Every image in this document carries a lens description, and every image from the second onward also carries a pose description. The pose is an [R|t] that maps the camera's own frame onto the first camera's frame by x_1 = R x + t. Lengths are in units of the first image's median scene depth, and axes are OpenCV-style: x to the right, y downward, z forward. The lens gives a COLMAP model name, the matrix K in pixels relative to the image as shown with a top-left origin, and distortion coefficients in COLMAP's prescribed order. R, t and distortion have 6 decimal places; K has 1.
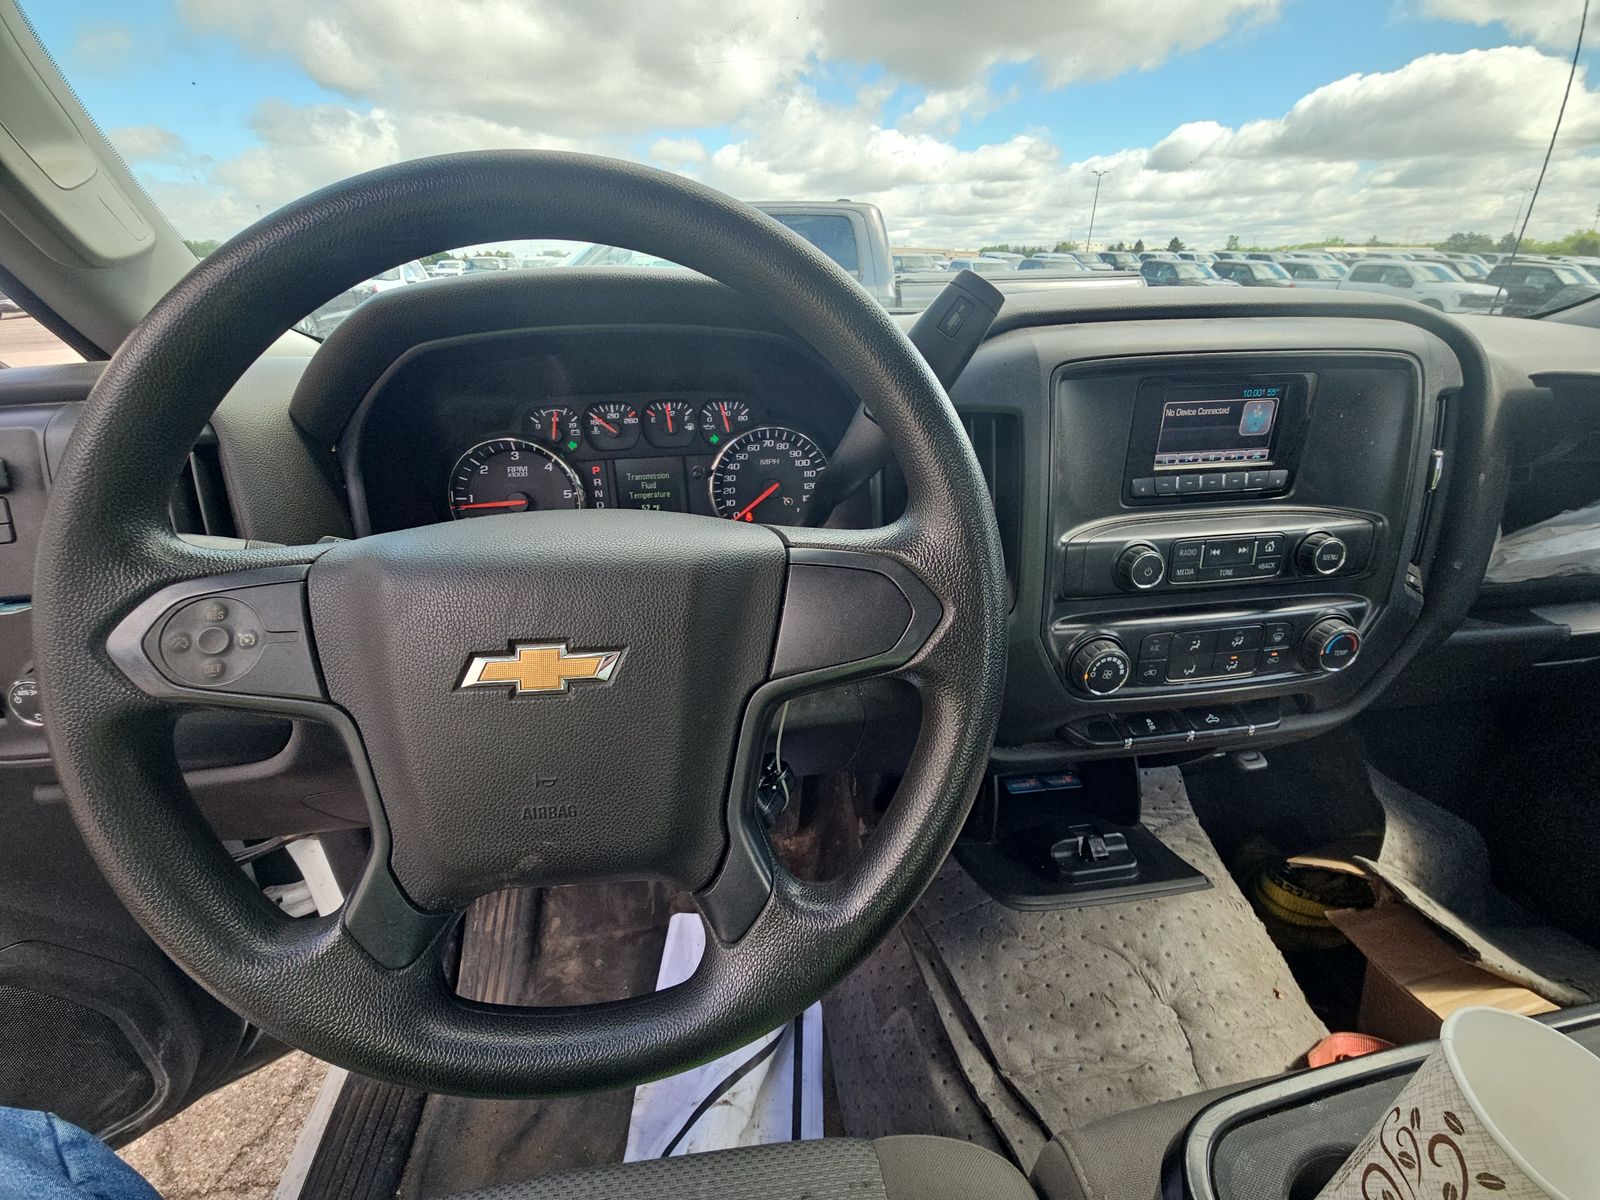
lens RADIAL K [[640.4, 0, 800.0], [0, 640.4, 600.0], [0, 0, 1]] dist [-0.011289, 0.008550]
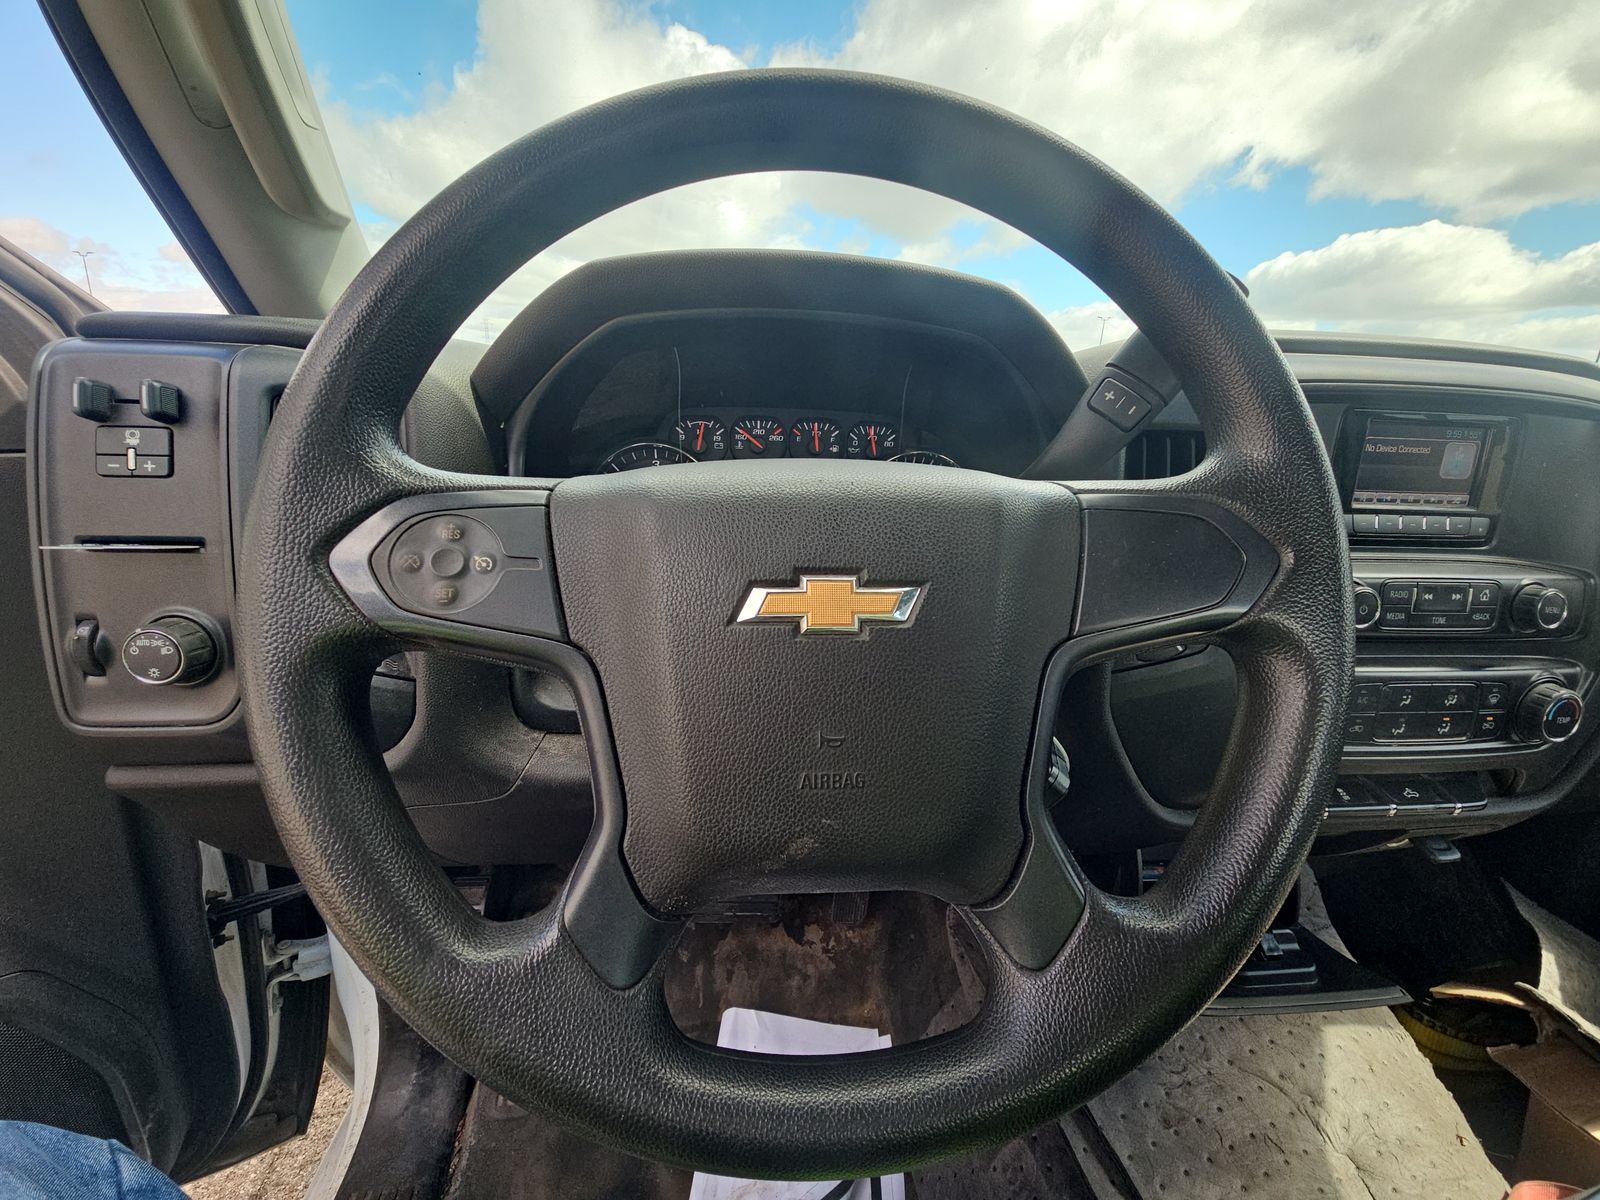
lens RADIAL K [[648.8, 0, 806.4], [0, 648.8, 599.7], [0, 0, 1]] dist [0.010694, -0.006692]
pose [[0.998339, 0.057004, -0.008360, -0.213554], [-0.057613, 0.988233, -0.141690, 0.104409], [0.000184, 0.141936, 0.989876, 0.071478]]
